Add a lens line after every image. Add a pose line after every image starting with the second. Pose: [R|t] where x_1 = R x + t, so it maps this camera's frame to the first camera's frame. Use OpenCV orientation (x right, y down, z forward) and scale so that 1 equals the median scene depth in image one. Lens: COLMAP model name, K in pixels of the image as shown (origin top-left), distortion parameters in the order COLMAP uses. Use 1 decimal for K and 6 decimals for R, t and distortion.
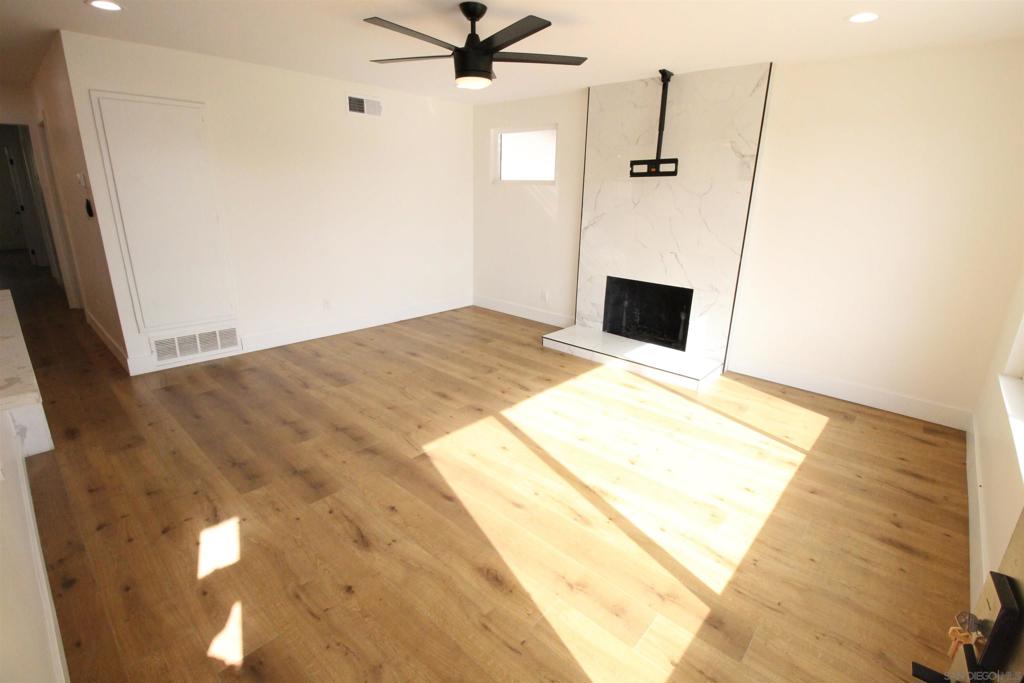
lens RADIAL K [[473.9, 0, 519.7], [0, 473.9, 334.5], [0, 0, 1]] dist [0.000676, -0.015486]
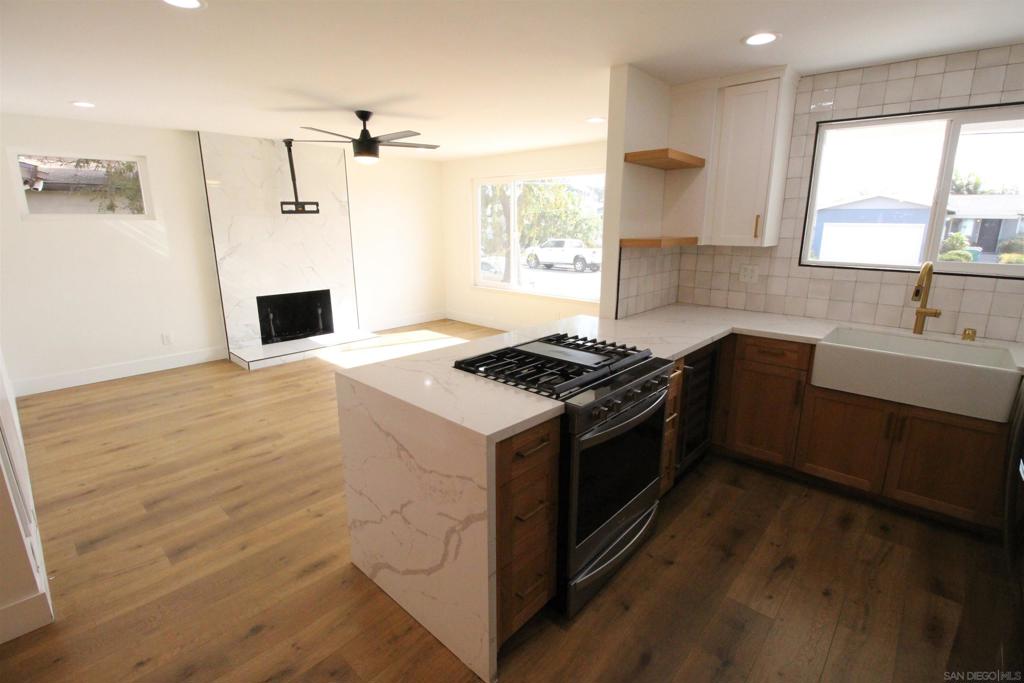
lens RADIAL K [[473.0, 0, 533.4], [0, 473.0, 335.7], [0, 0, 1]] dist [0.004185, -0.018438]
pose [[-0.009515, -0.261870, 0.965056, -1.230970], [0.280711, 0.925592, 0.253929, -0.177084], [-0.959745, 0.273318, 0.064703, 0.386307]]
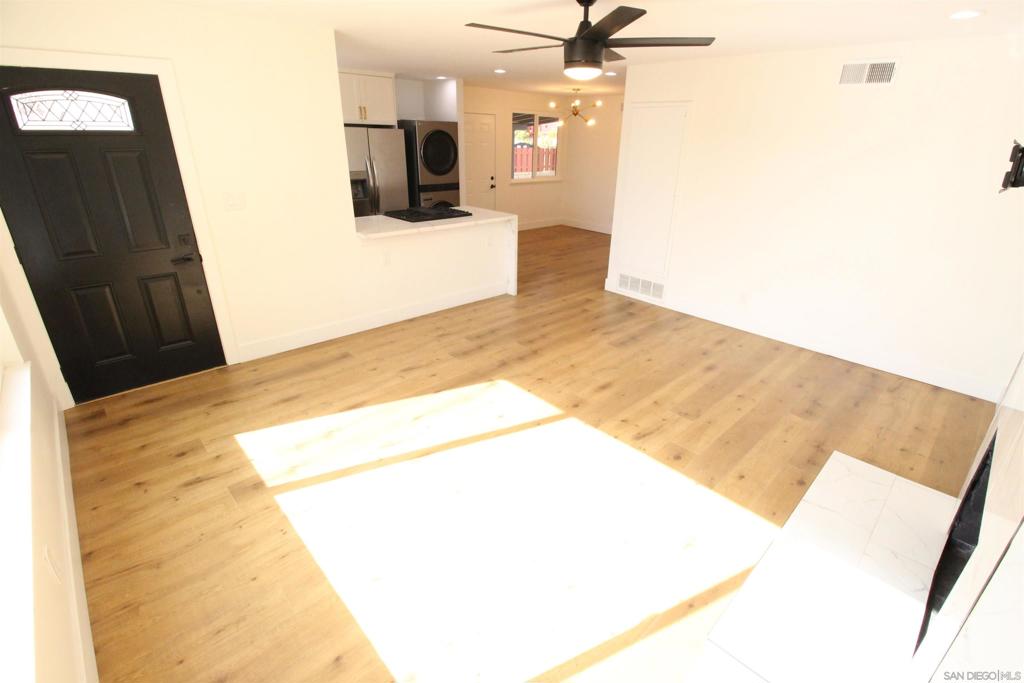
lens RADIAL K [[473.0, 0, 533.4], [0, 473.0, 335.7], [0, 0, 1]] dist [0.004185, -0.018438]
pose [[-0.067228, 0.361037, -0.930125, 0.719420], [-0.311701, 0.877974, 0.363323, -0.276282], [0.947799, 0.314346, 0.053511, 0.735186]]
